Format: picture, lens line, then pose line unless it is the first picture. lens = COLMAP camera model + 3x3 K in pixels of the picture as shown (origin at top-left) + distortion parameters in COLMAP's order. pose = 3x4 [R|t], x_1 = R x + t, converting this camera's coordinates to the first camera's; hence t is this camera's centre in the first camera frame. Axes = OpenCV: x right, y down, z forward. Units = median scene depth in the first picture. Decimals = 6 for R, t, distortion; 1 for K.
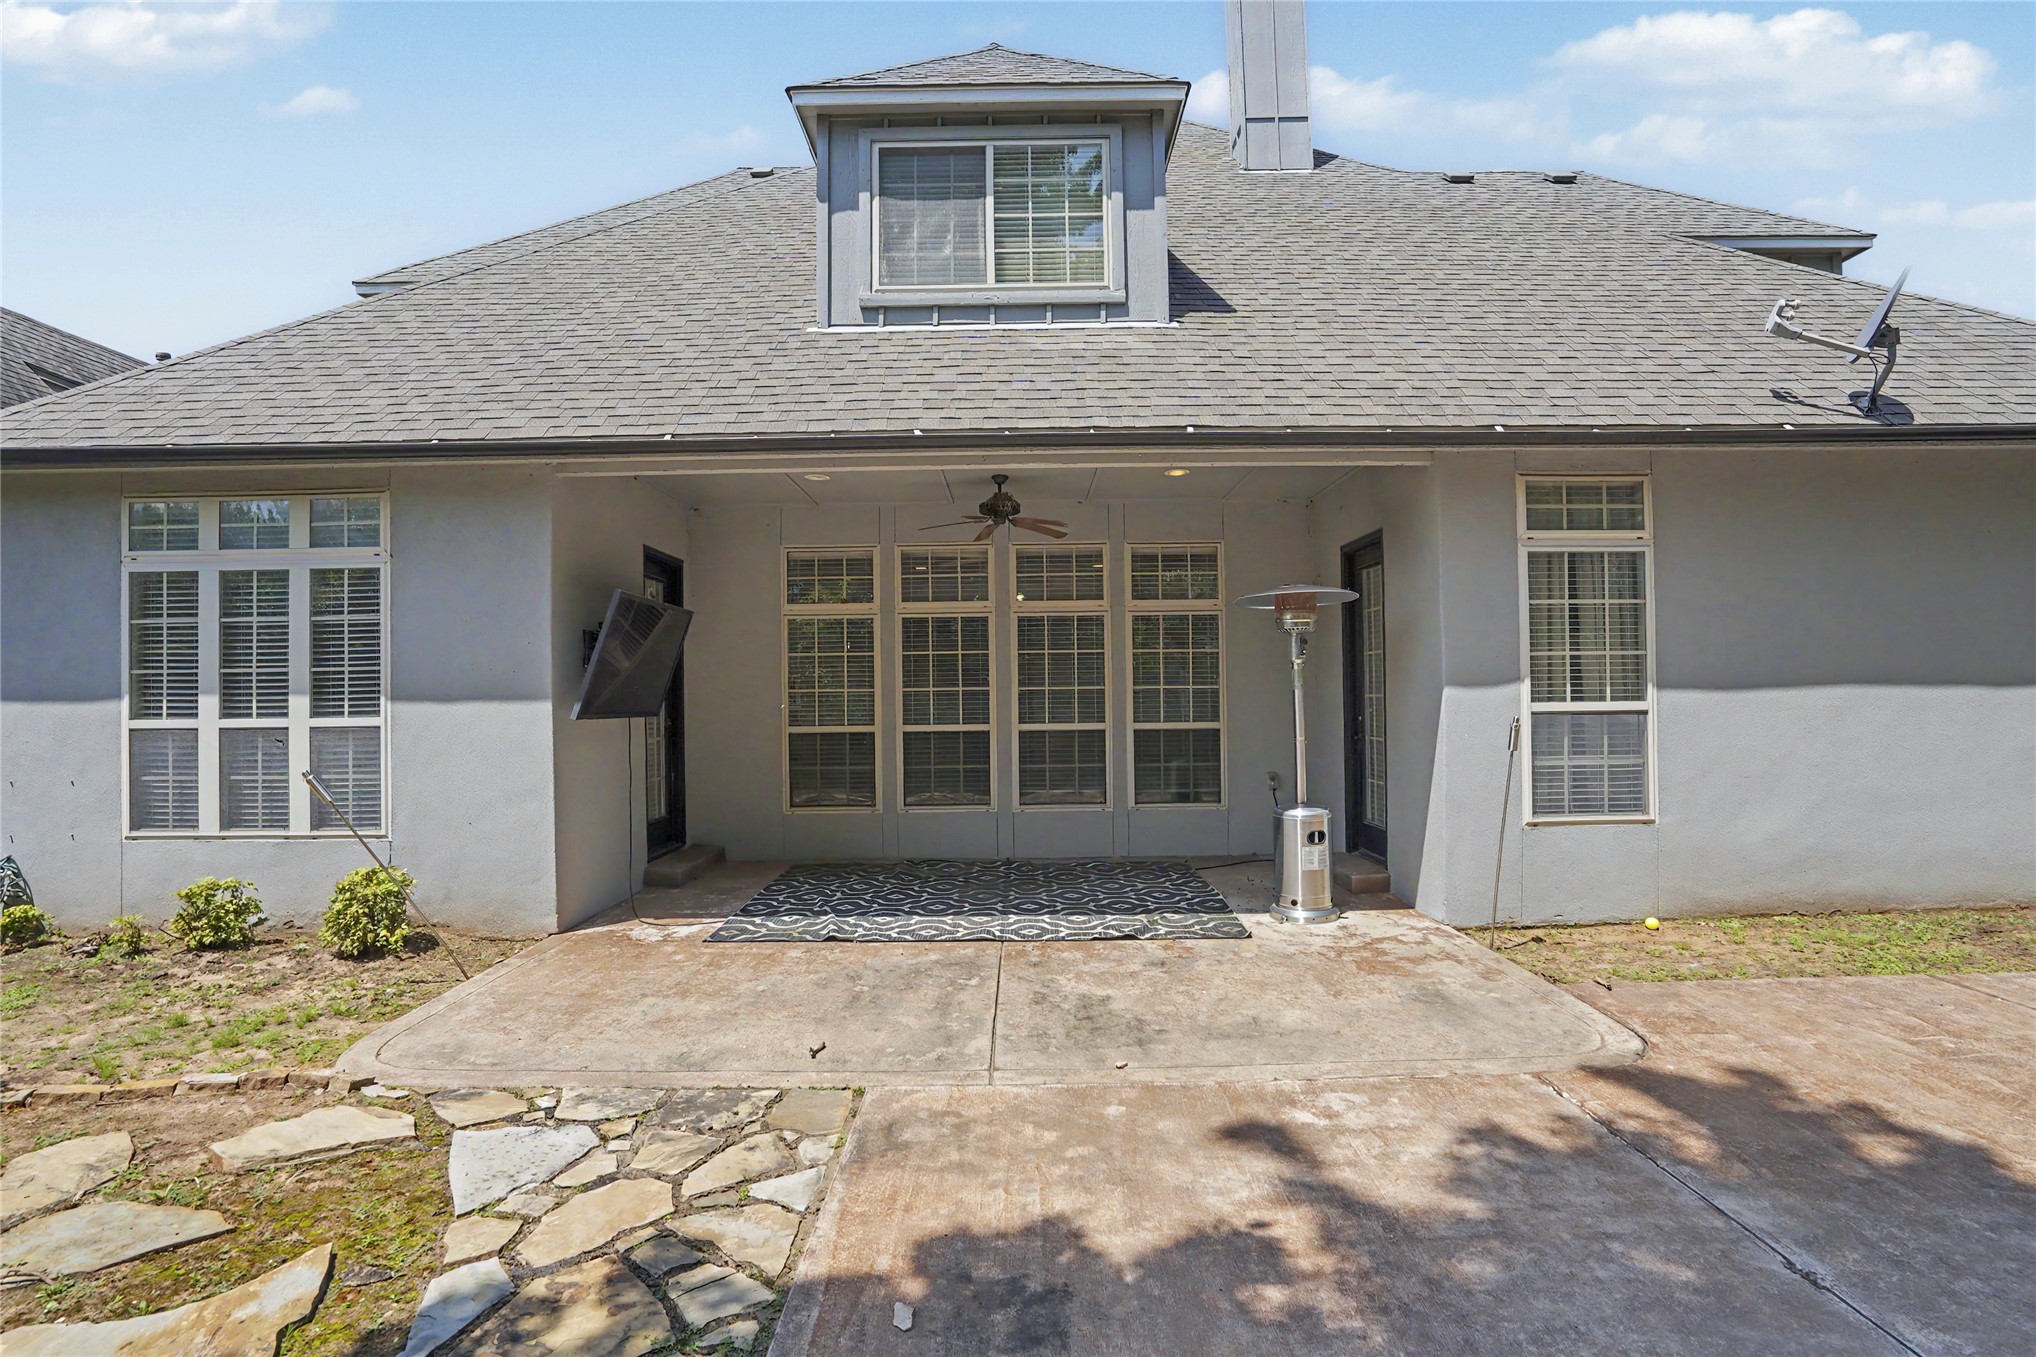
lens RADIAL K [[939.8, 0, 971.8], [0, 939.8, 681.4], [0, 0, 1]] dist [-0.067346, 0.020068]
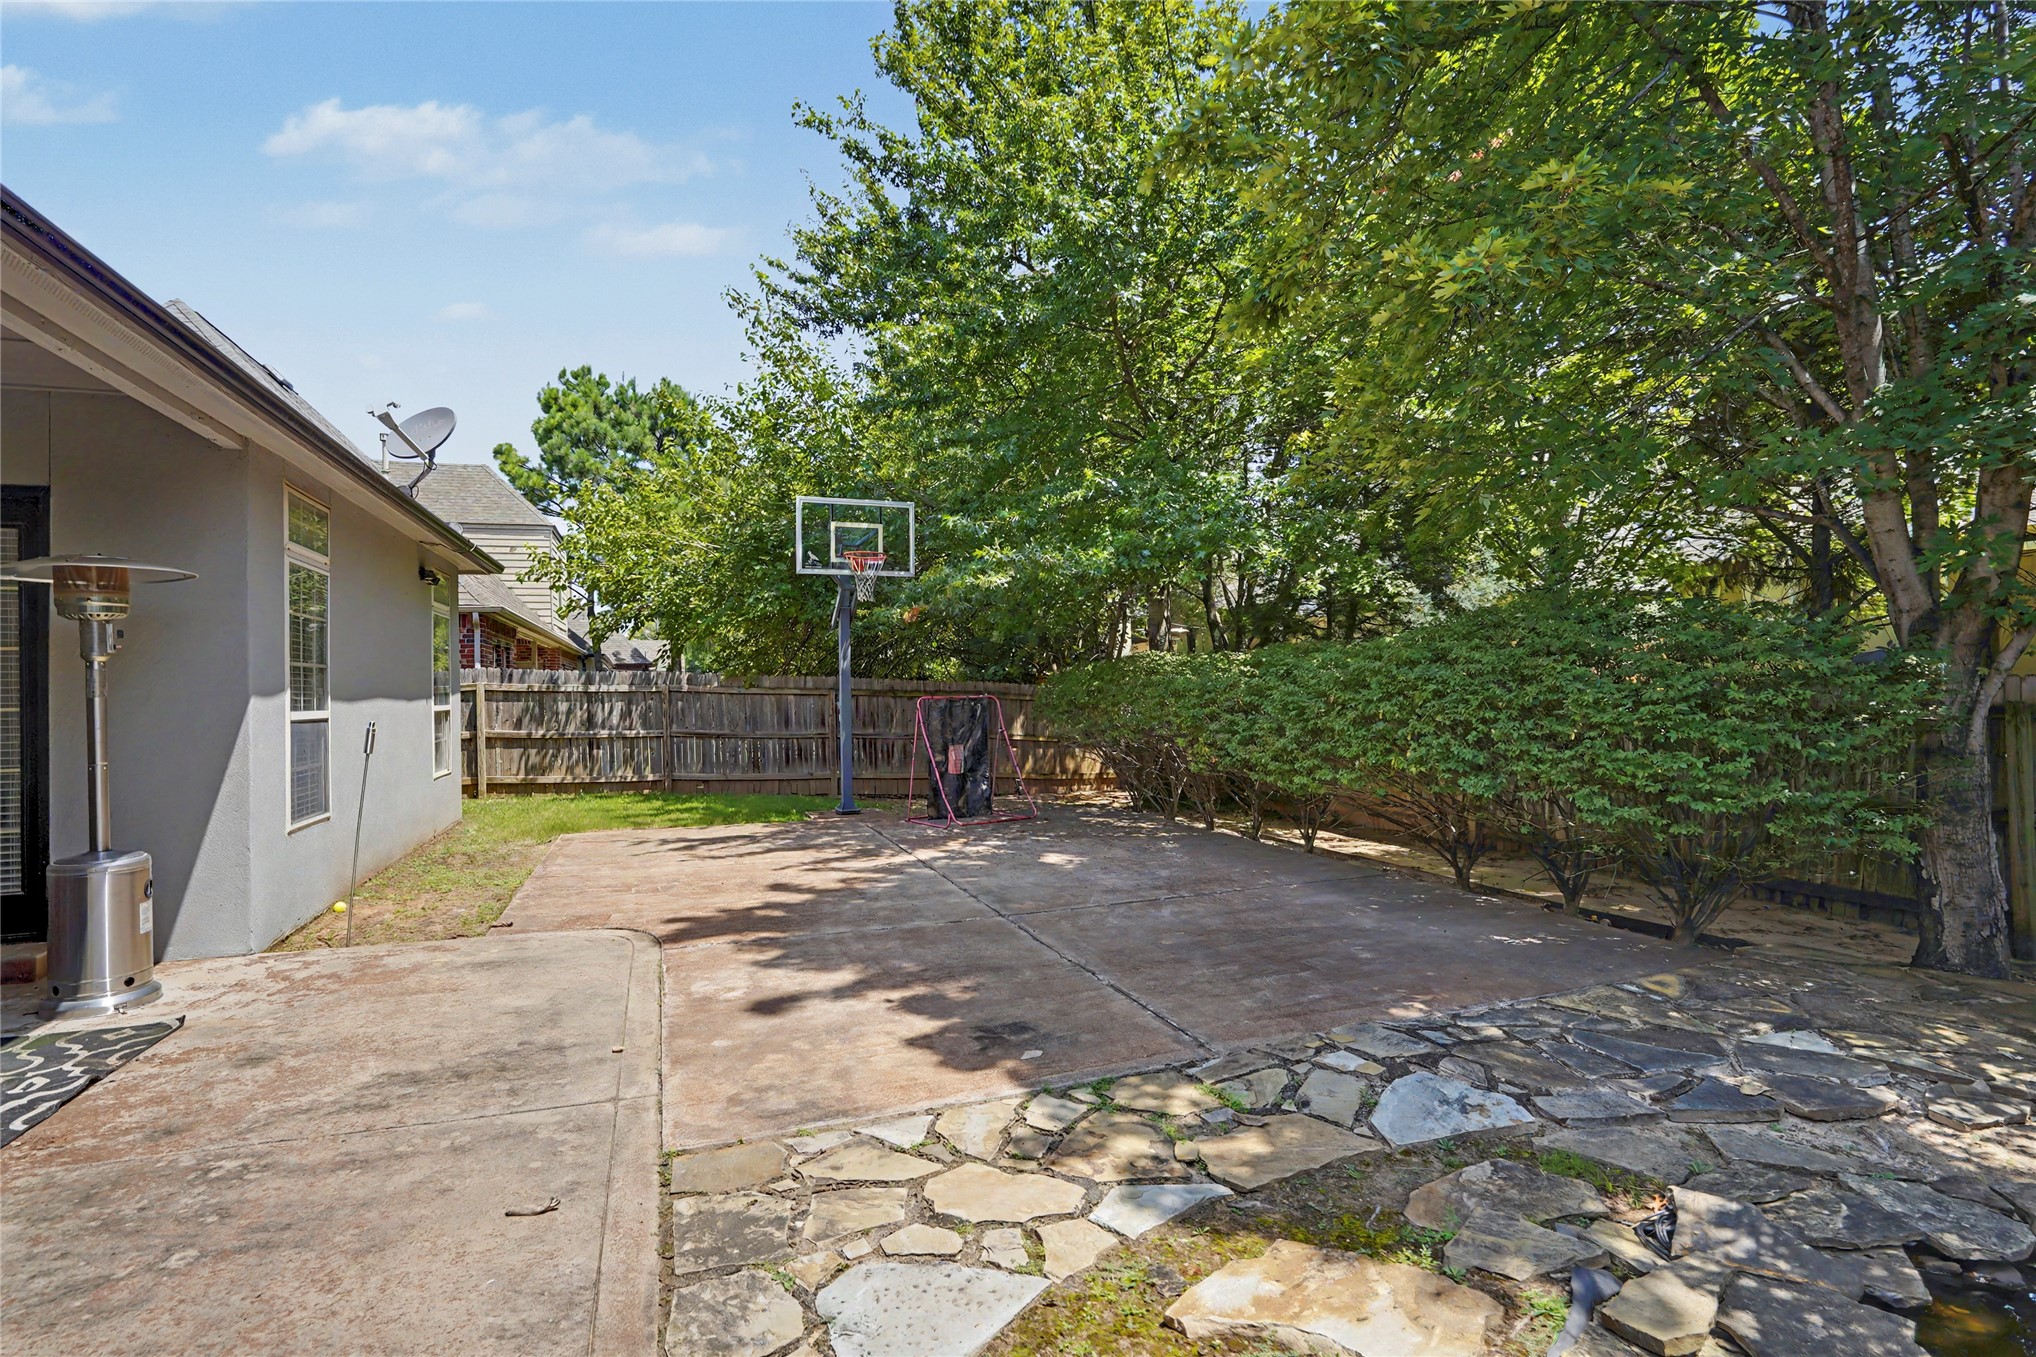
lens RADIAL K [[970.2, 0, 1022.5], [0, 970.2, 676.6], [0, 0, 1]] dist [-0.062154, 0.025015]
pose [[-0.351959, 0.027563, 0.935610, -0.781537], [0.004165, 0.999603, -0.027881, 0.019333], [-0.936006, -0.005916, -0.351933, 0.739651]]
